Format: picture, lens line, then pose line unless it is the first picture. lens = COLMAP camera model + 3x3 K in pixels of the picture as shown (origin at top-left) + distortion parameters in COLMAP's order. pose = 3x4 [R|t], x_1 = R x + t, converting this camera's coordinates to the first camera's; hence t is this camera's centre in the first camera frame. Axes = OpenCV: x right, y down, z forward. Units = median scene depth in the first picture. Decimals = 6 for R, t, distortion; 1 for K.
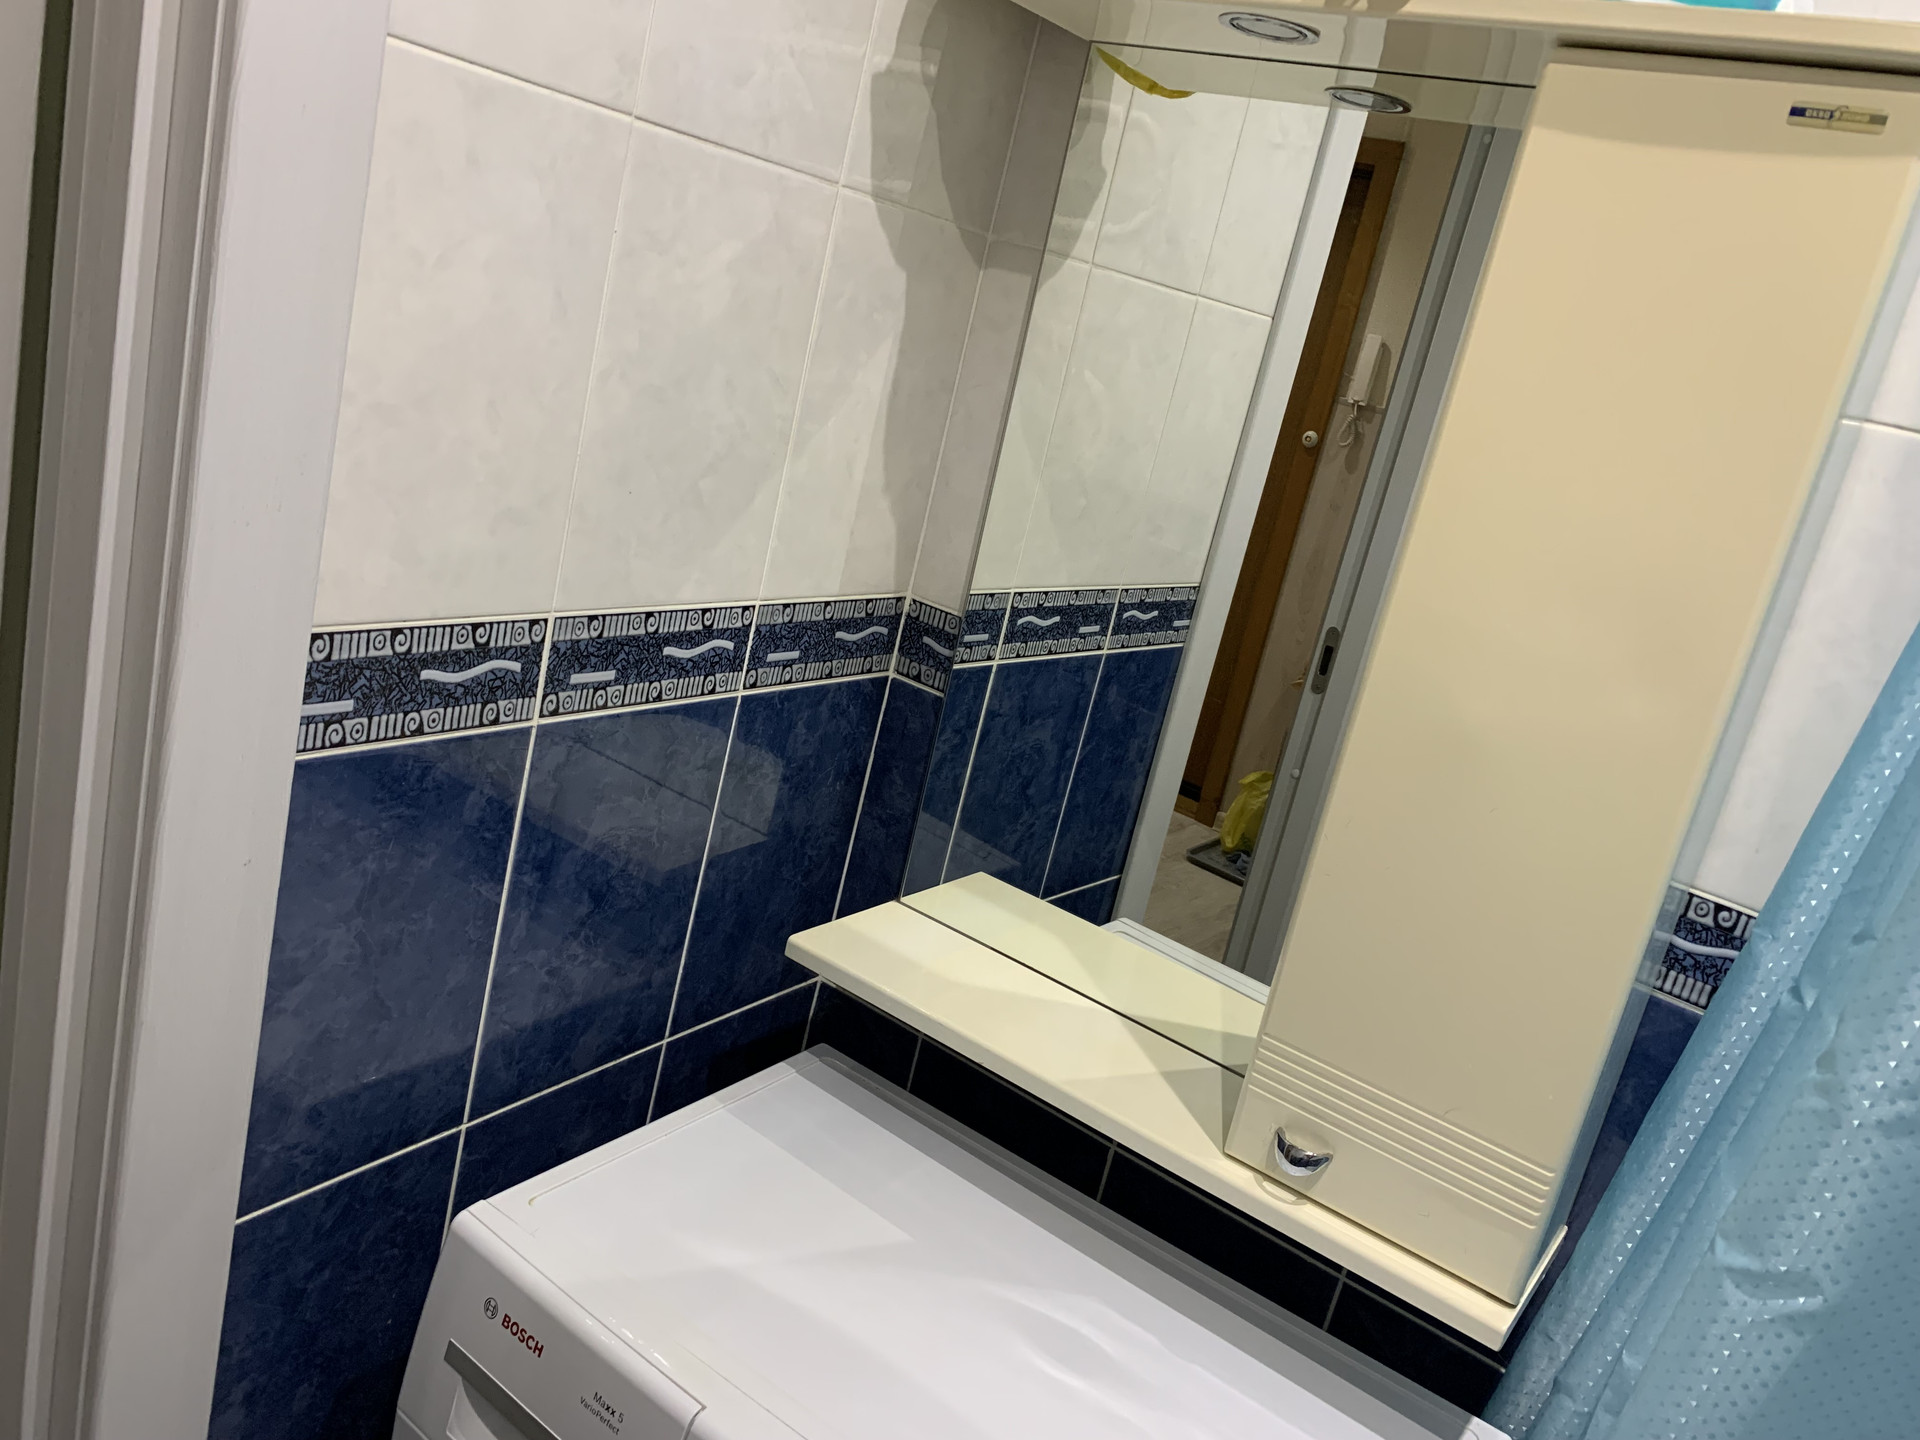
lens RADIAL K [[1462.2, 0, 950.0], [0, 1462.2, 714.7], [0, 0, 1]] dist [0.028356, -0.032857]
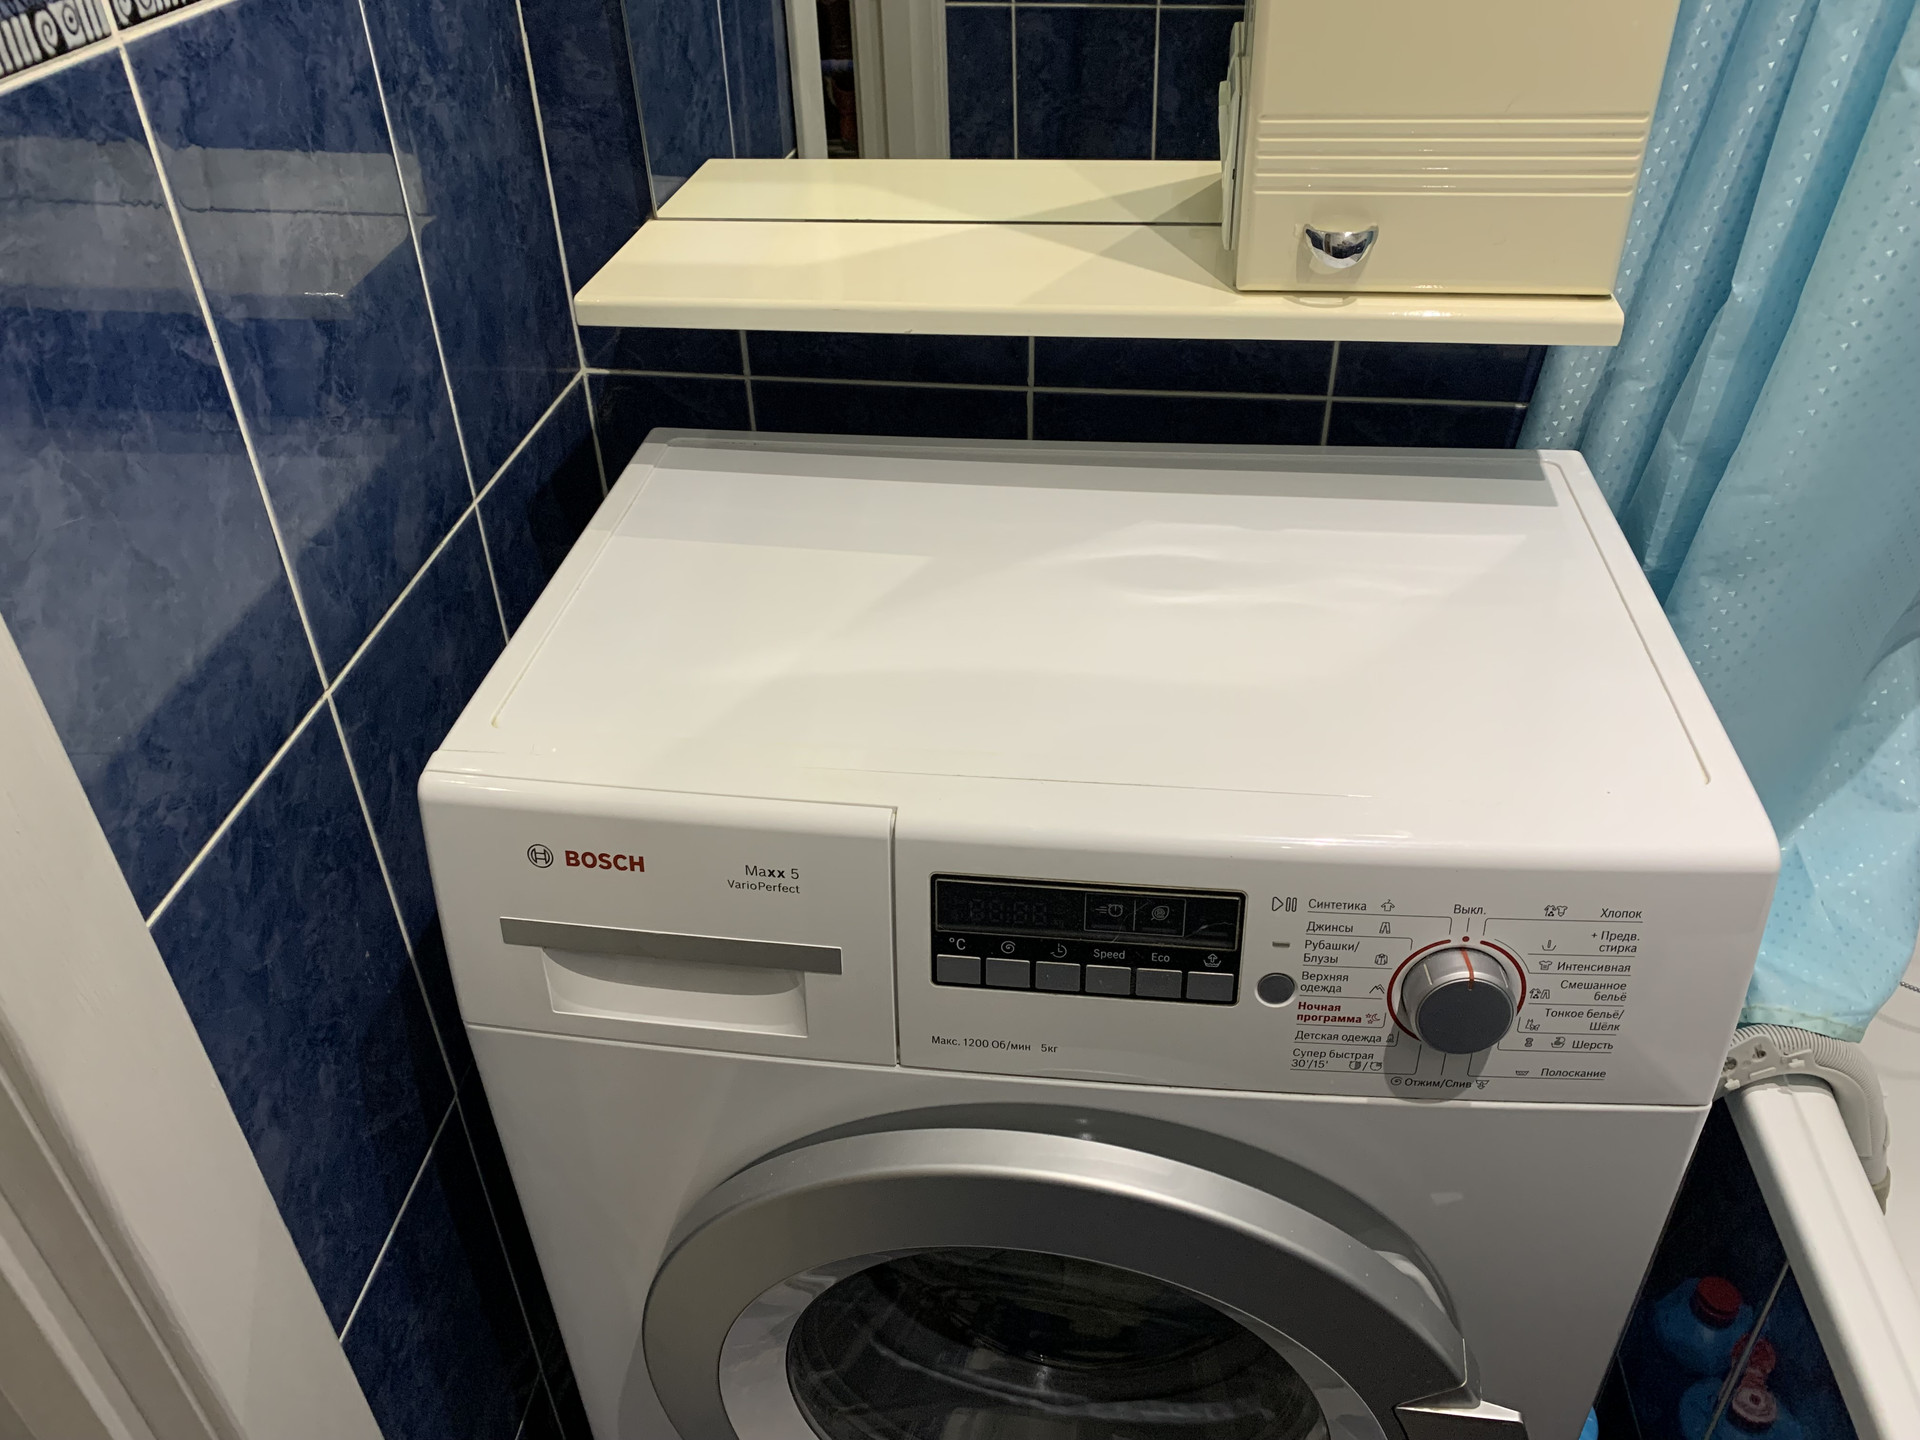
lens RADIAL K [[1462.2, 0, 961.0], [0, 1462.2, 699.2], [0, 0, 1]] dist [0.028356, -0.032857]
pose [[0.860956, -0.459040, 0.219174, -0.239126], [0.337055, 0.837512, 0.430078, 0.084975], [-0.380984, -0.296404, 0.875783, 0.275313]]
